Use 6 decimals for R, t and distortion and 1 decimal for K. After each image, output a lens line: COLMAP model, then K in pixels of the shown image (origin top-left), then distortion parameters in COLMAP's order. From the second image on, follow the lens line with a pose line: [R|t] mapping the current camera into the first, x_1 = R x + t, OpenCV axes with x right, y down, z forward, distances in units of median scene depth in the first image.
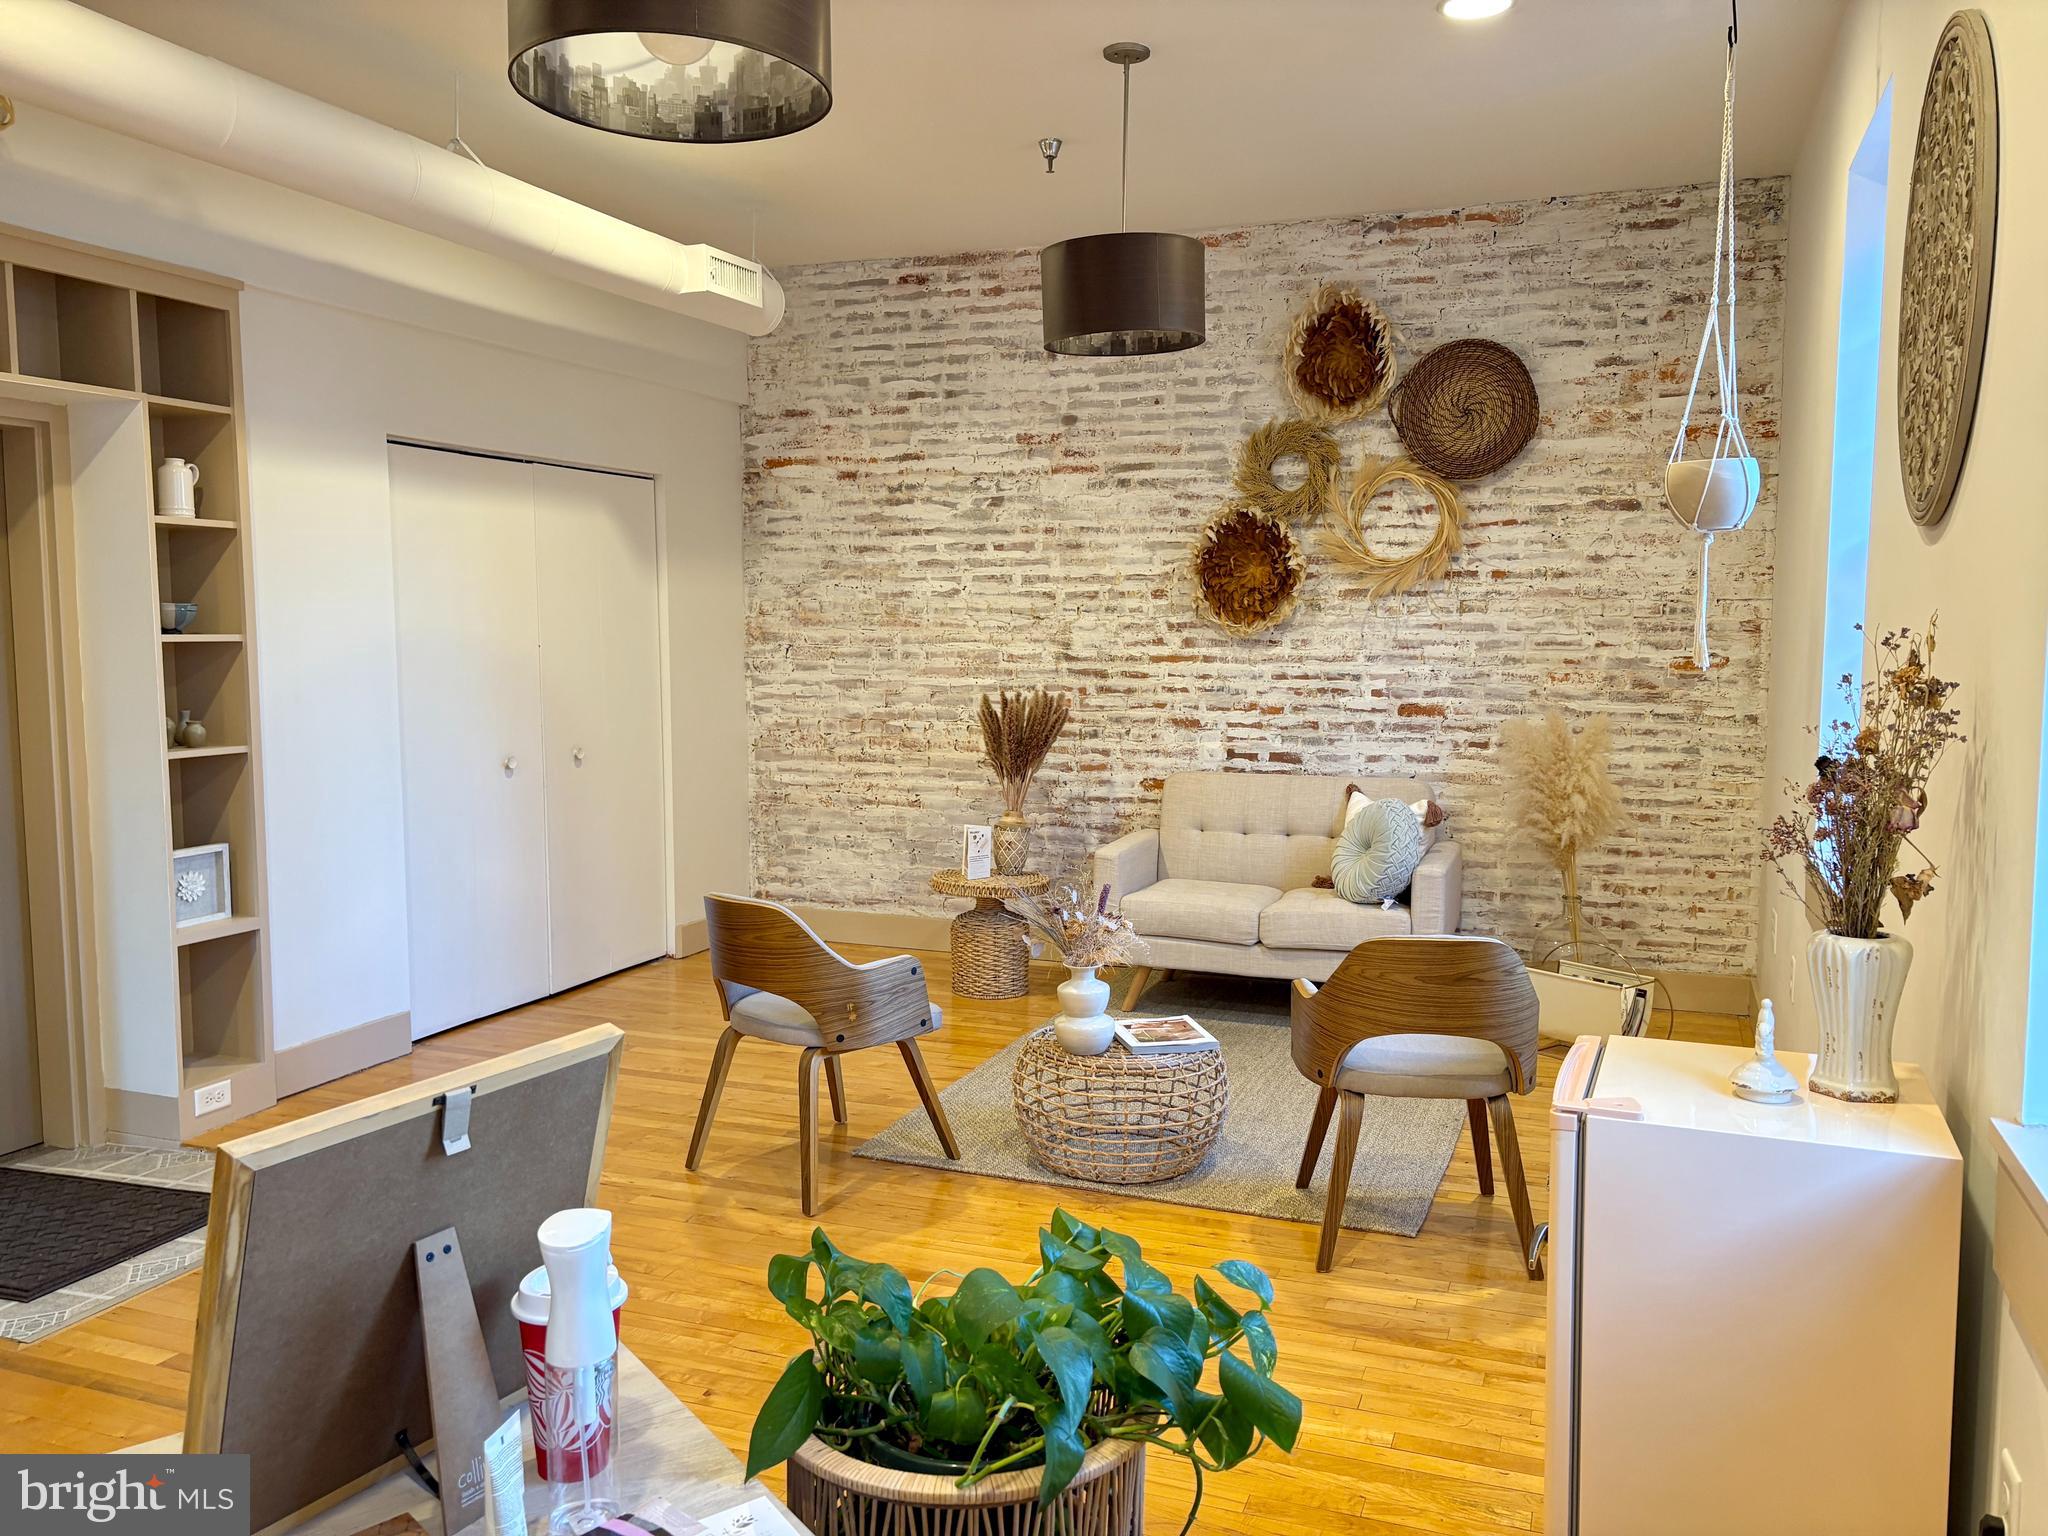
lens RADIAL K [[1558.0, 0, 1024.0], [0, 1558.0, 768.0], [0, 0, 1]] dist [0.060375, -0.069448]
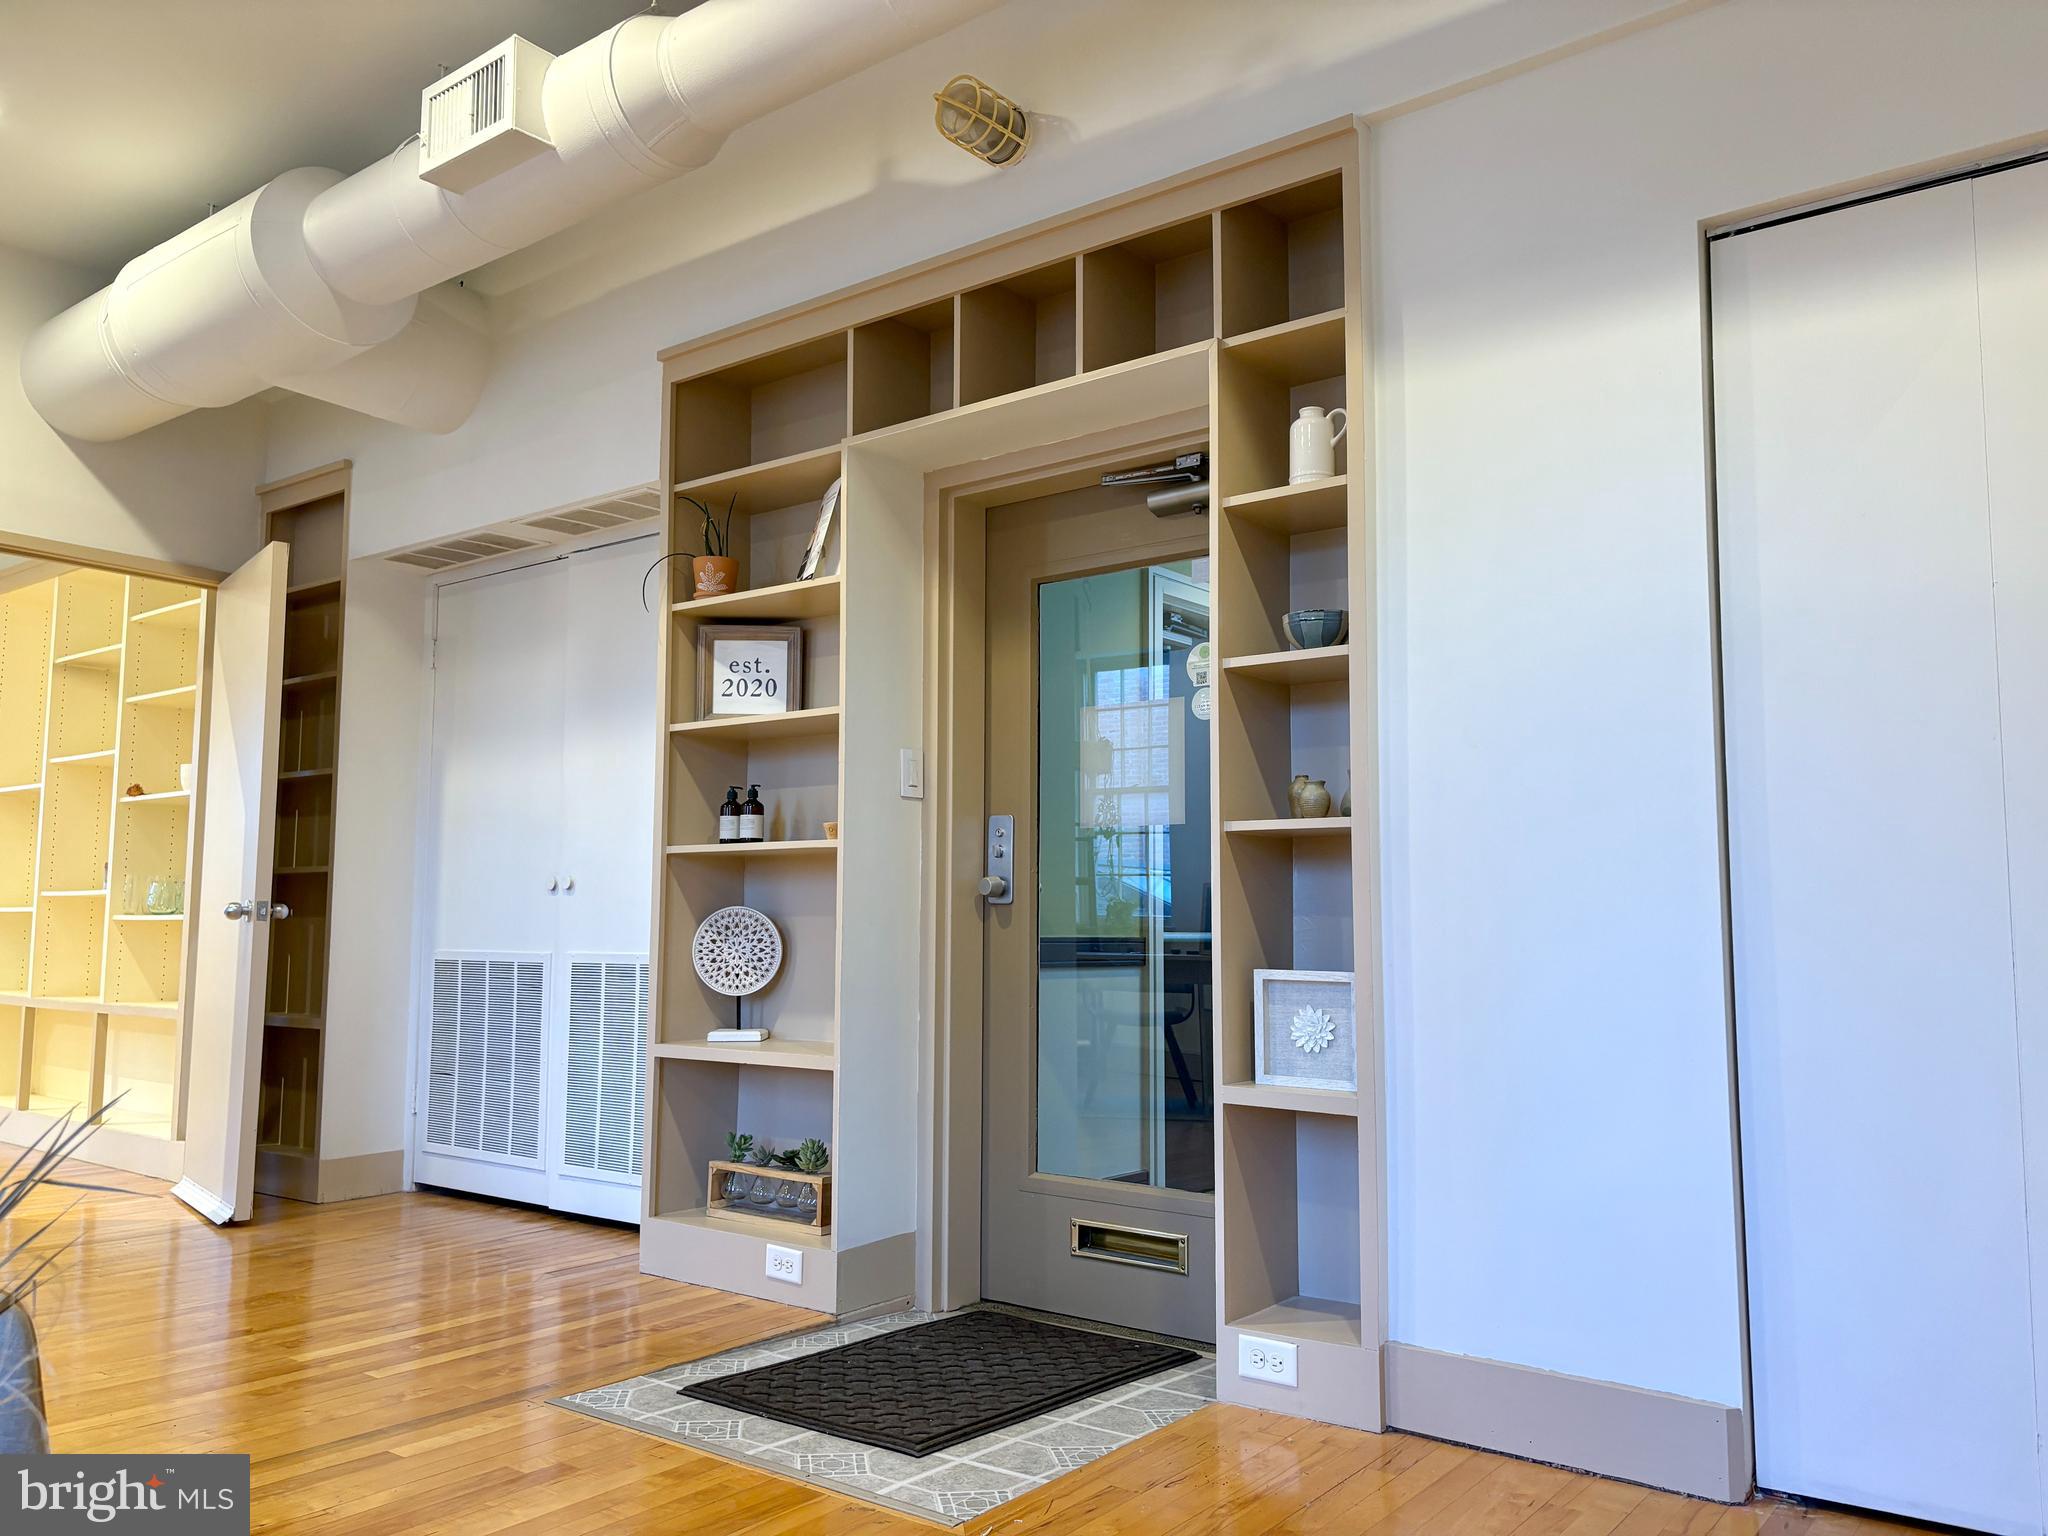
lens RADIAL K [[1558.0, 0, 1024.0], [0, 1558.0, 768.0], [0, 0, 1]] dist [0.060375, -0.069448]
pose [[-0.268202, -0.088310, -0.959306, 0.149996], [-0.093647, 0.993463, -0.065273, 0.019694], [0.958800, 0.072330, -0.274719, 1.065368]]
